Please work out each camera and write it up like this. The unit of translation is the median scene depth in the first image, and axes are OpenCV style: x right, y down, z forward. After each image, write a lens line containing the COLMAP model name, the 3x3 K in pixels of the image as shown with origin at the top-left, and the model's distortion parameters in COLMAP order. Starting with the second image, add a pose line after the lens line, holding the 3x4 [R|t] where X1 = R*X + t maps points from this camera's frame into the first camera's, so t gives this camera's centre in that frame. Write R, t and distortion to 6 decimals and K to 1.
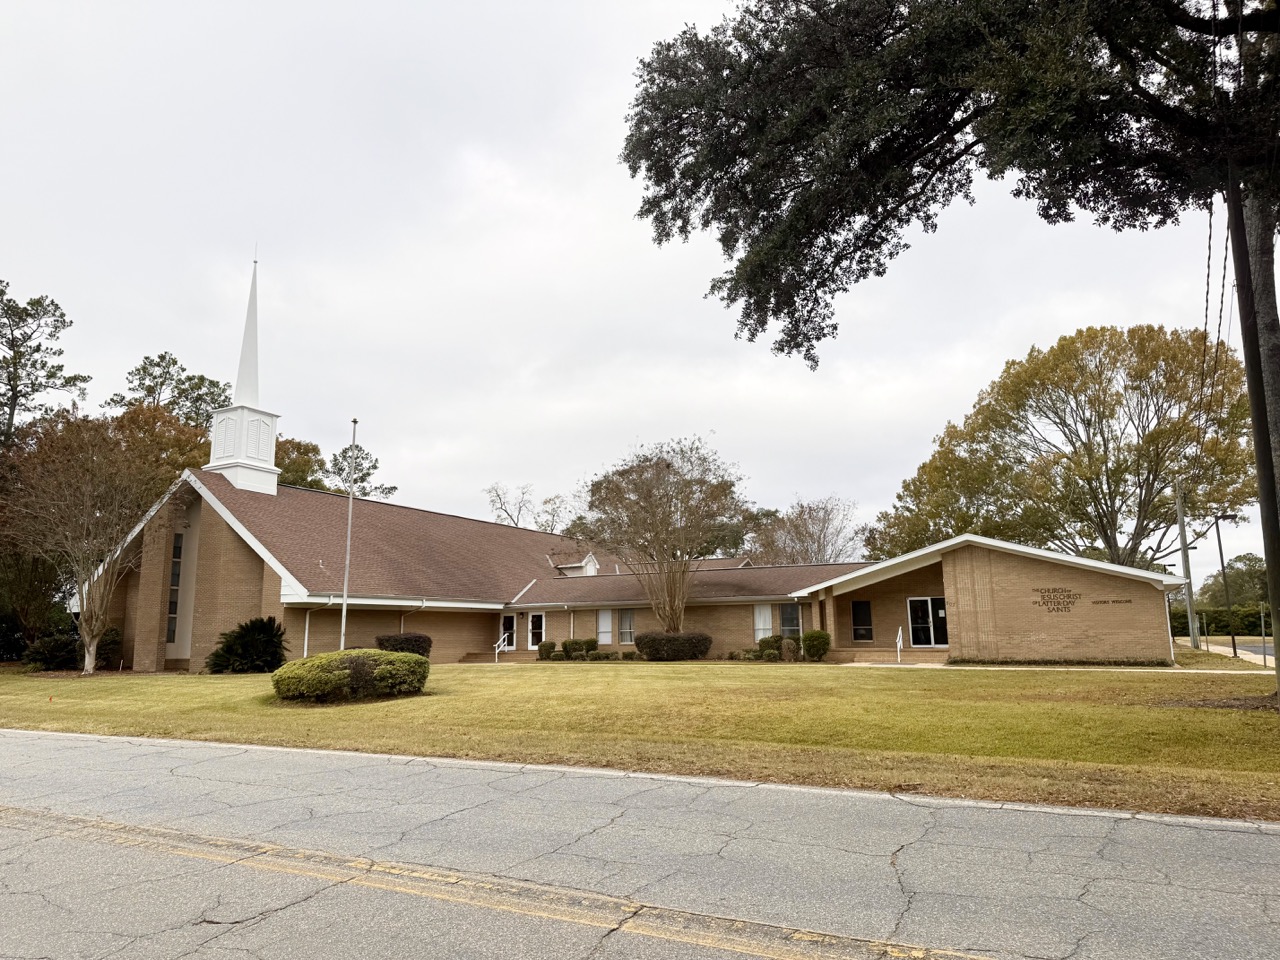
lens RADIAL K [[915.7, 0, 640.0], [0, 915.7, 480.0], [0, 0, 1]] dist [0.007123, 0.000391]
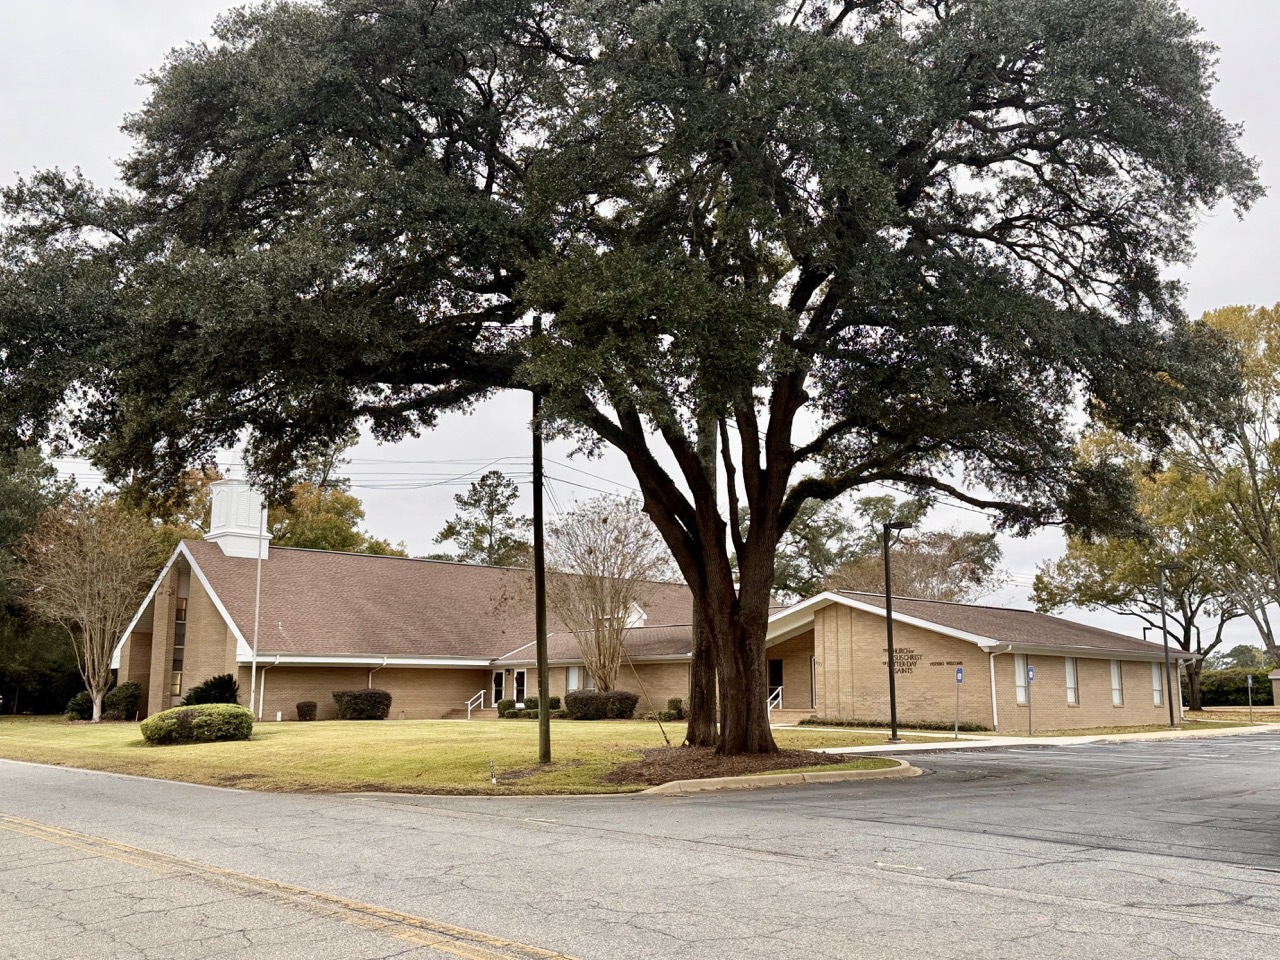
lens RADIAL K [[1257.8, 0, 640.0], [0, 1257.8, 480.0], [0, 0, 1]] dist [0.000632, 0.006833]
pose [[0.954910, -0.041612, -0.293966, 0.507654], [0.042606, 0.999087, -0.003024, -0.059439], [0.293824, -0.009637, 0.955811, -0.306622]]
